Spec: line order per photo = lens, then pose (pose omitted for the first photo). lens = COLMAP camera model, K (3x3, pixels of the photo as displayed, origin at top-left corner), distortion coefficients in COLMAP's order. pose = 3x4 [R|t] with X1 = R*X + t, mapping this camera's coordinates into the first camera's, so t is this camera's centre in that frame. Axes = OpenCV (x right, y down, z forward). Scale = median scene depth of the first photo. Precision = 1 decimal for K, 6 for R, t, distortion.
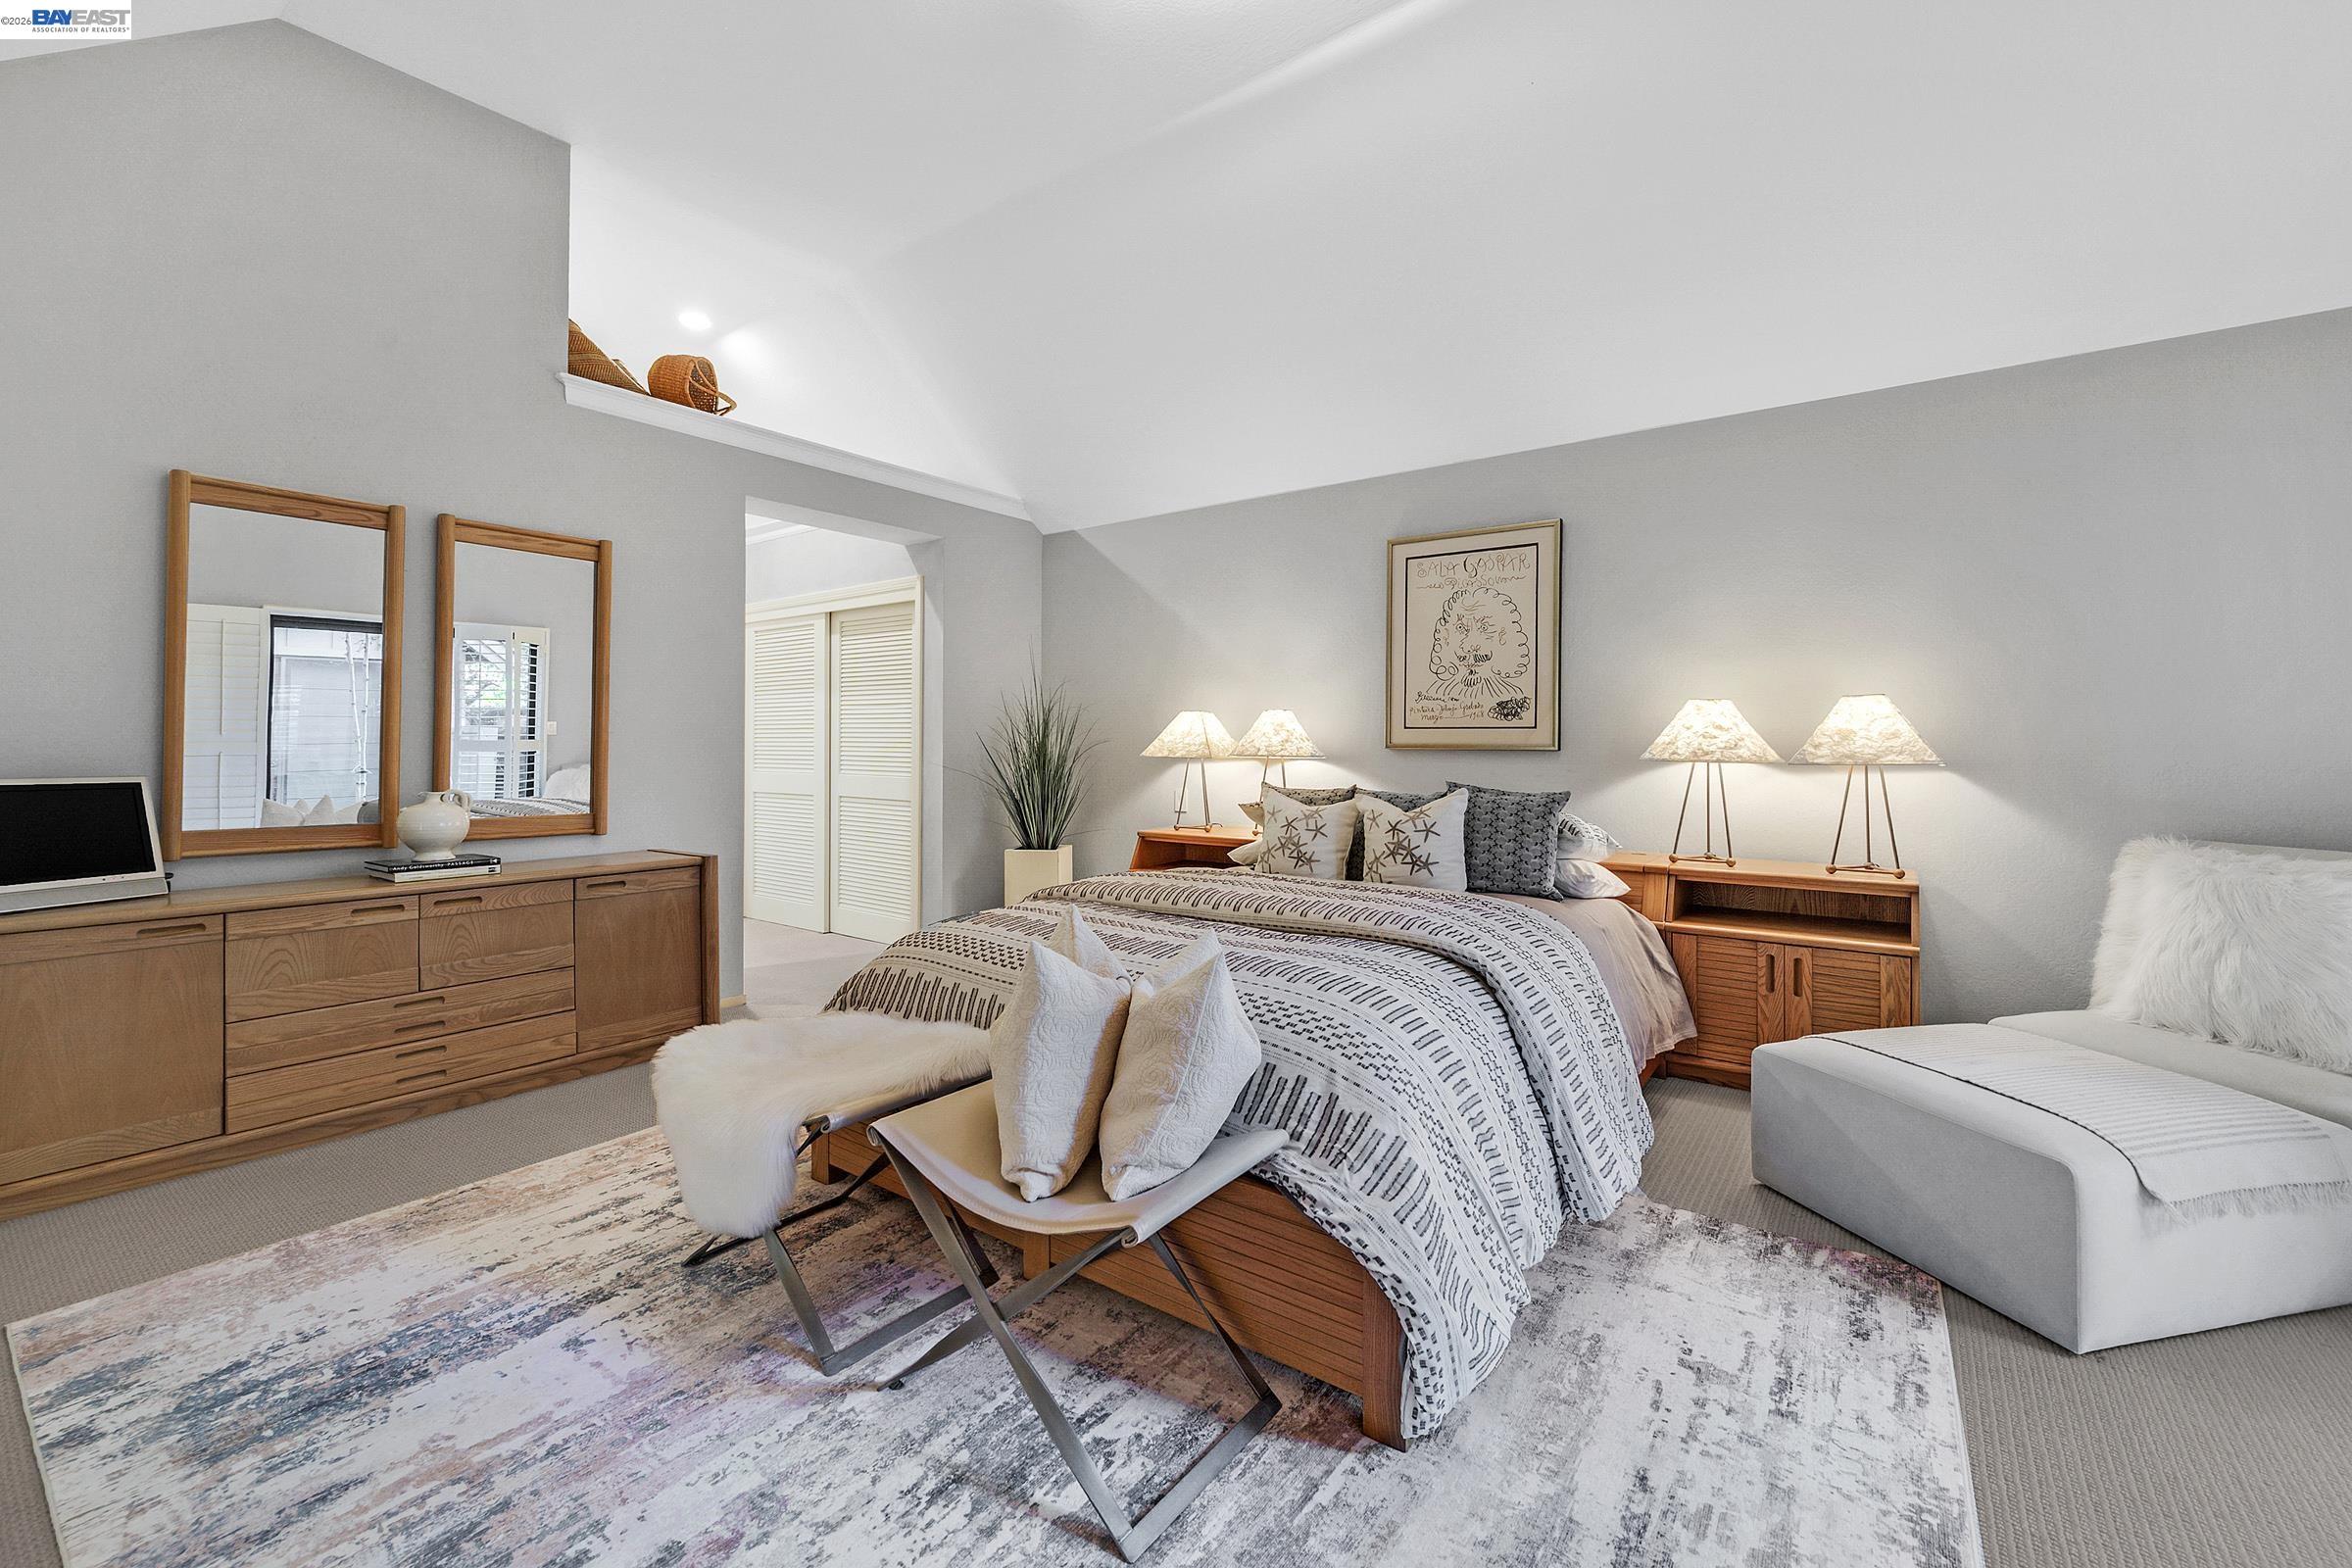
lens RADIAL K [[977.1, 0, 1180.8], [0, 977.1, 742.6], [0, 0, 1]] dist [-0.005290, -0.000346]
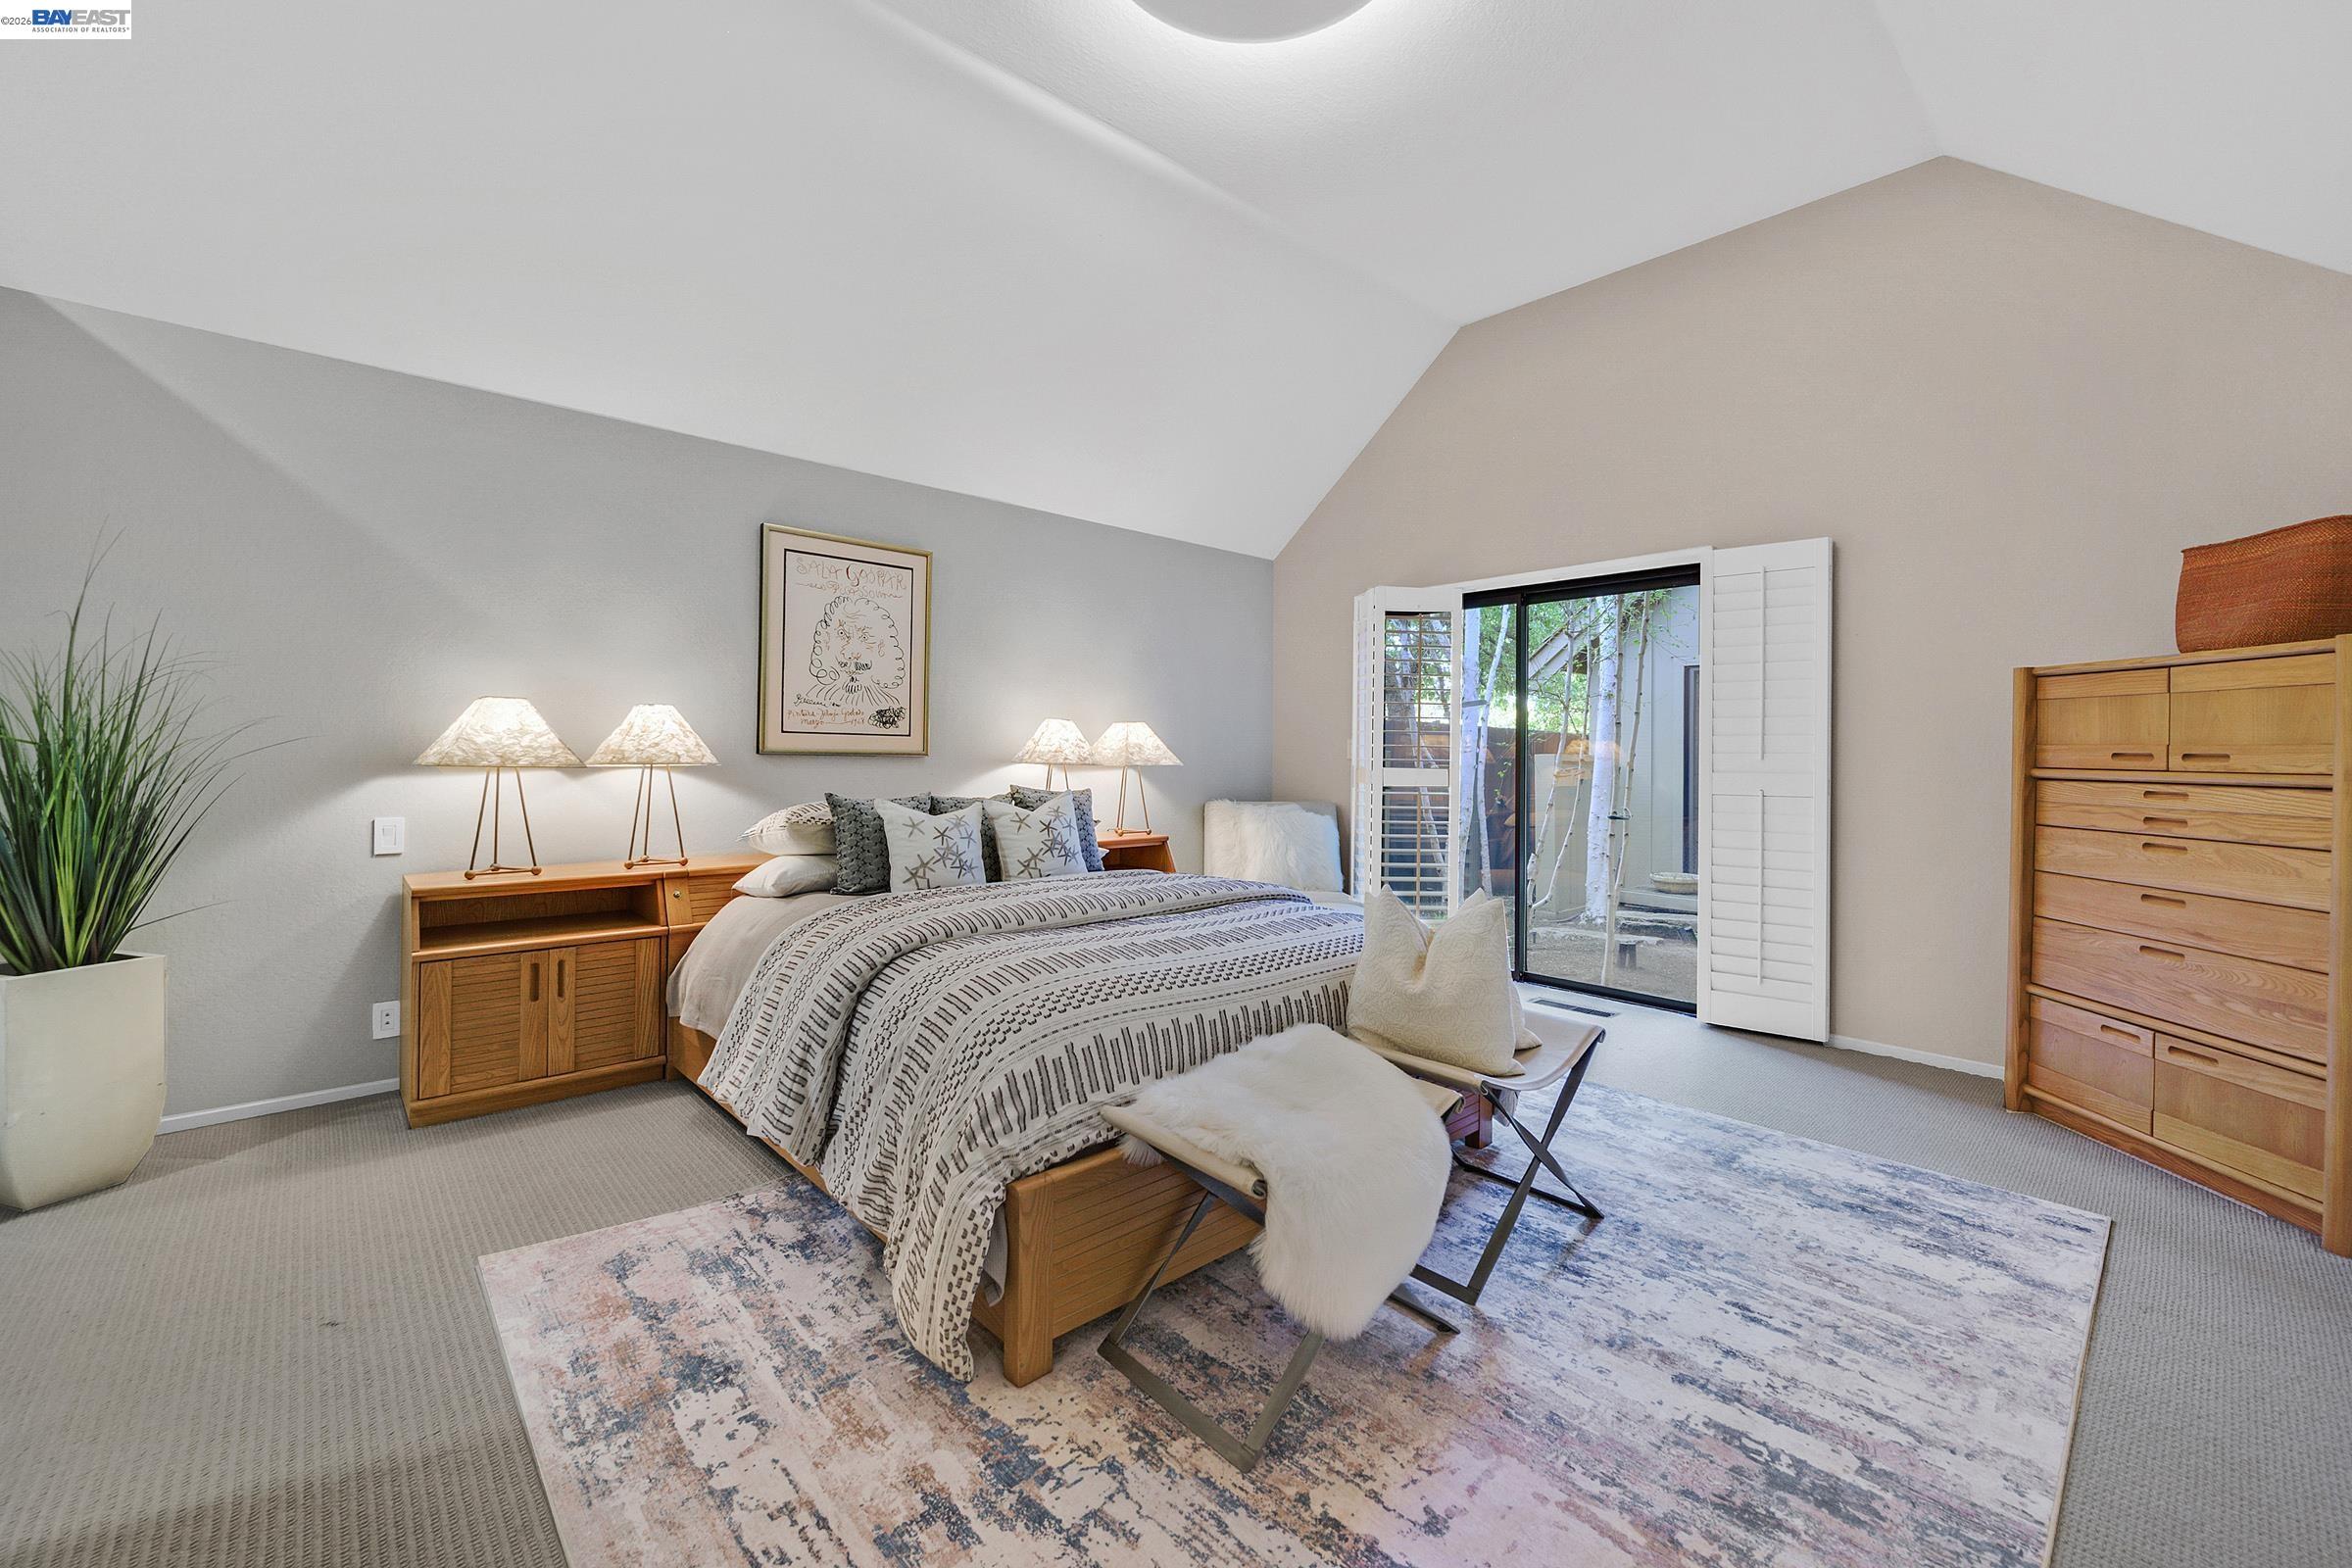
lens RADIAL K [[962.8, 0, 1210.1], [0, 962.8, 751.0], [0, 0, 1]] dist [-0.006268, 0.000333]
pose [[0.166851, 0.003755, 0.985975, -0.825077], [-0.010744, 0.999940, -0.001990, 0.000590], [-0.985924, -0.010261, 0.166881, 0.616175]]
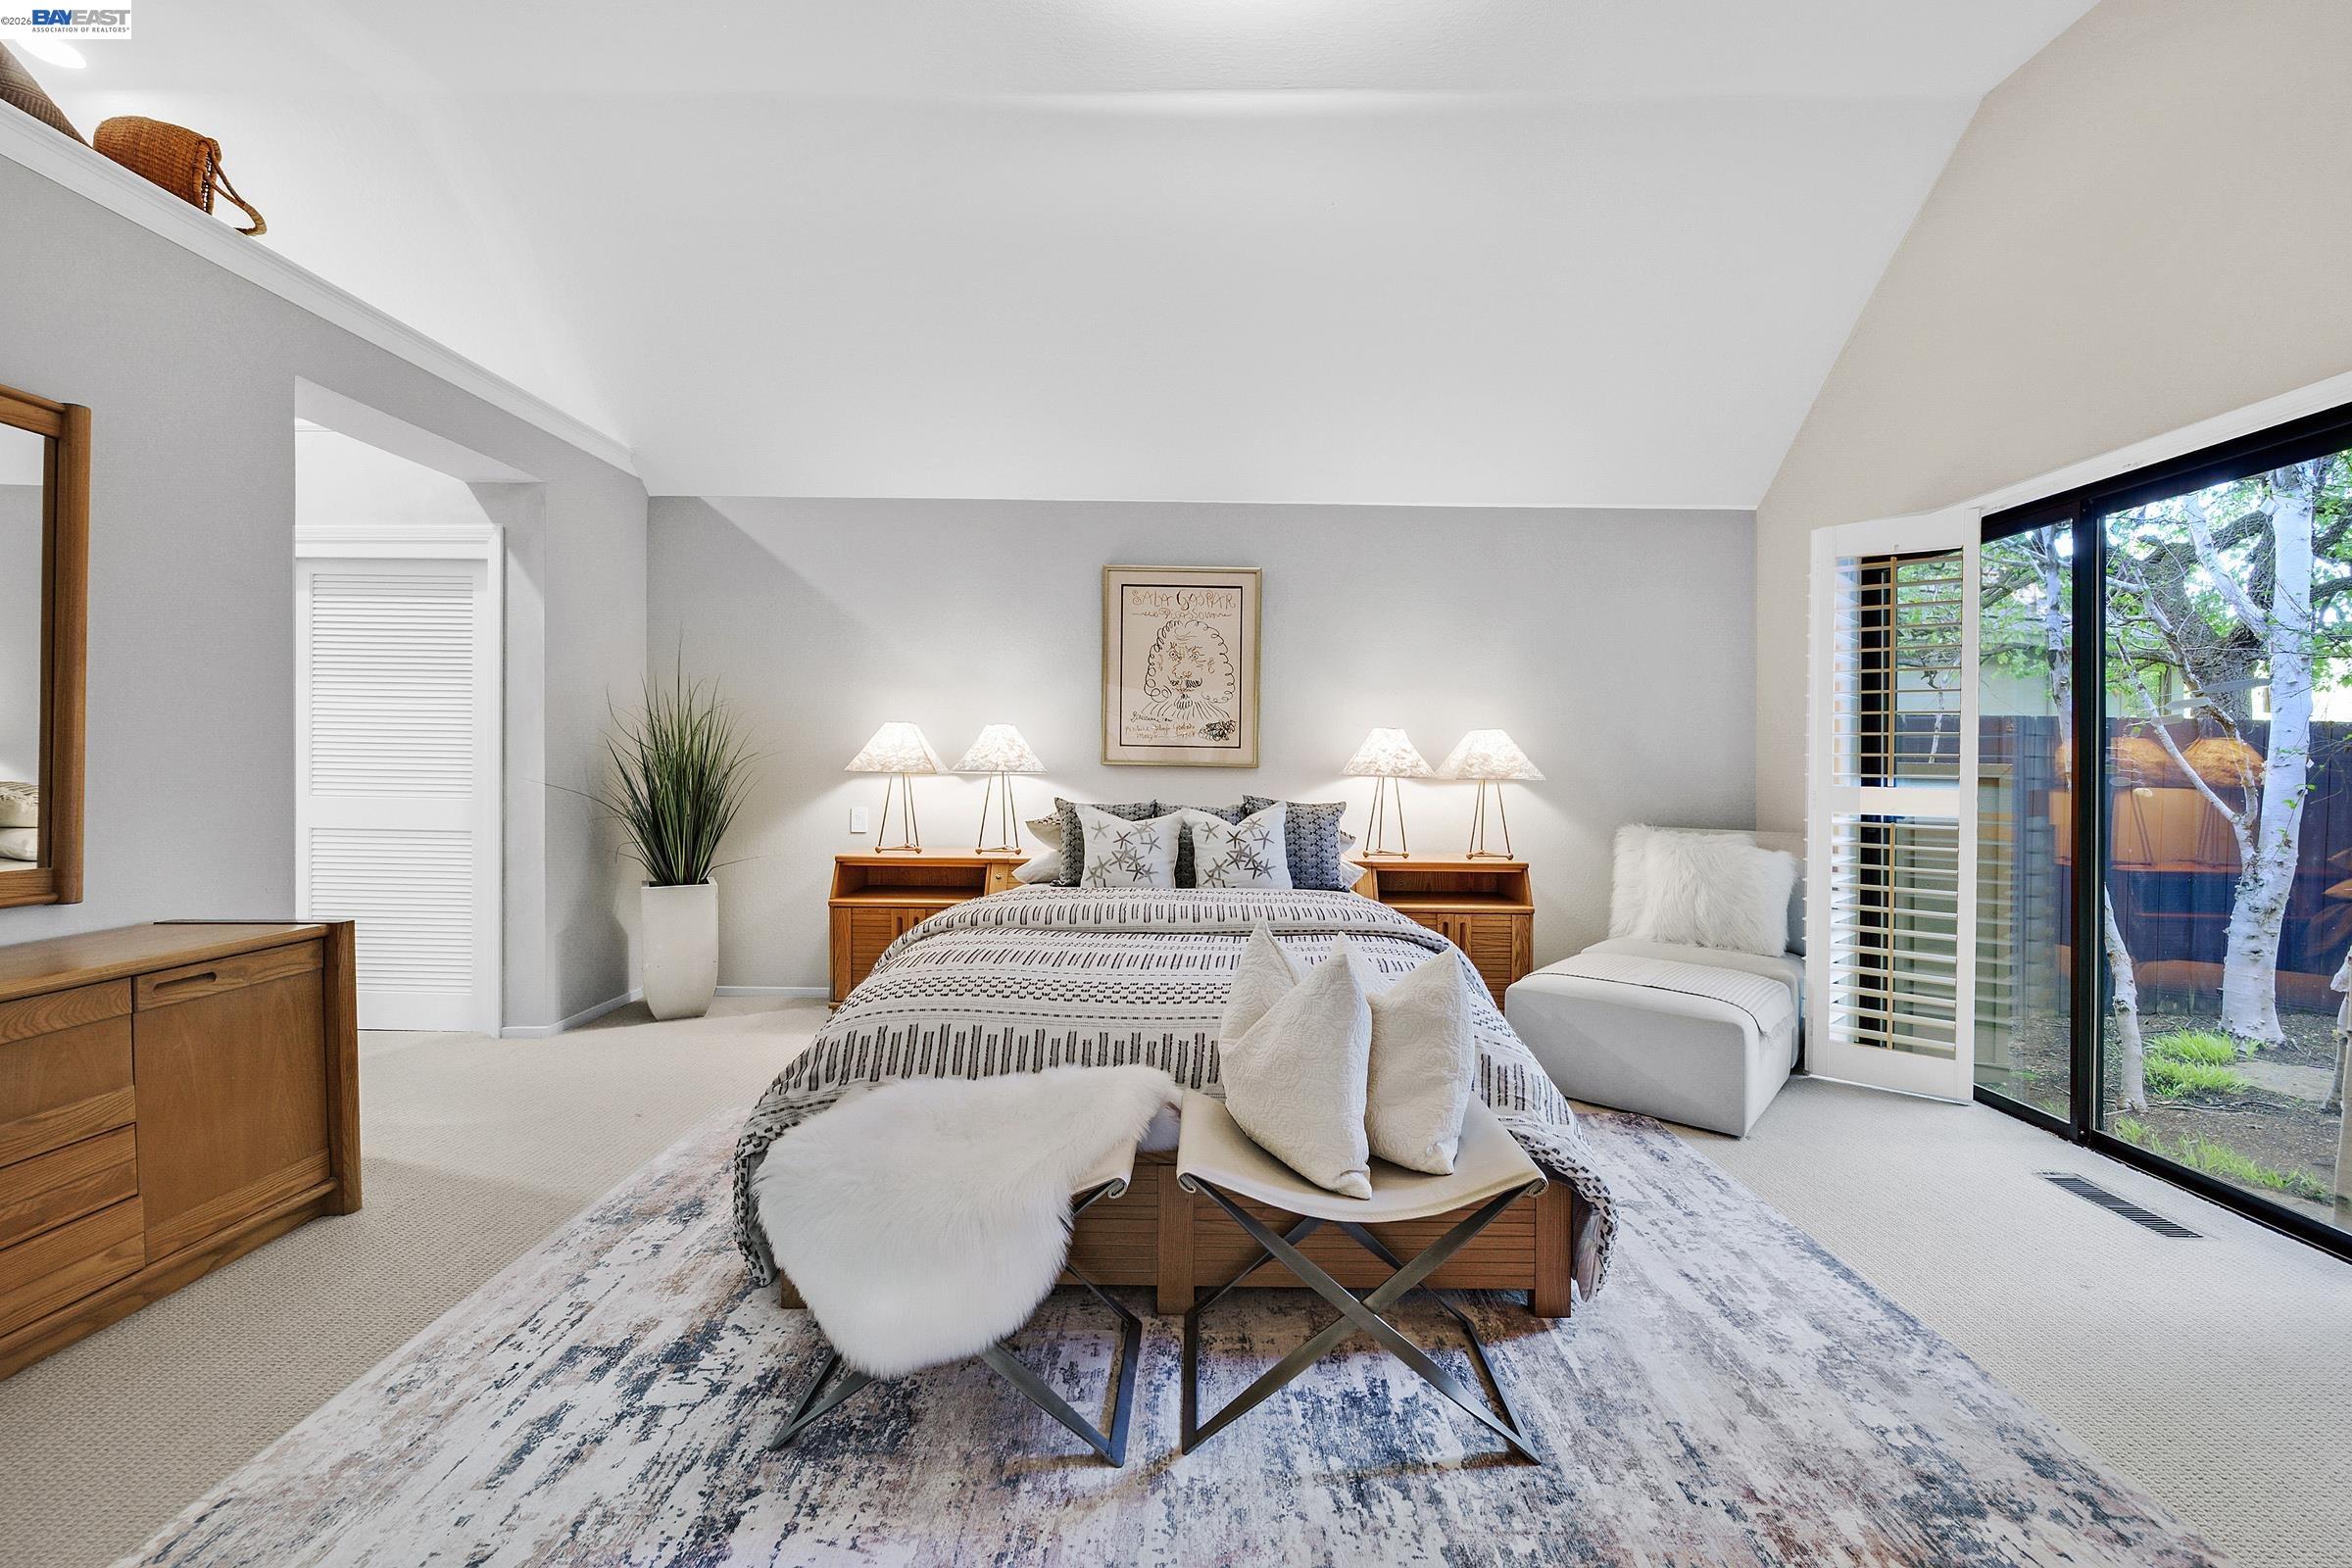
lens RADIAL K [[981.4, 0, 1192.5], [0, 981.4, 770.7], [0, 0, 1]] dist [-0.002195, -0.000698]
pose [[0.799266, 0.002061, 0.600973, -0.476389], [-0.011619, 0.999860, 0.012024, -0.001371], [-0.600865, -0.016593, 0.799179, 0.139091]]
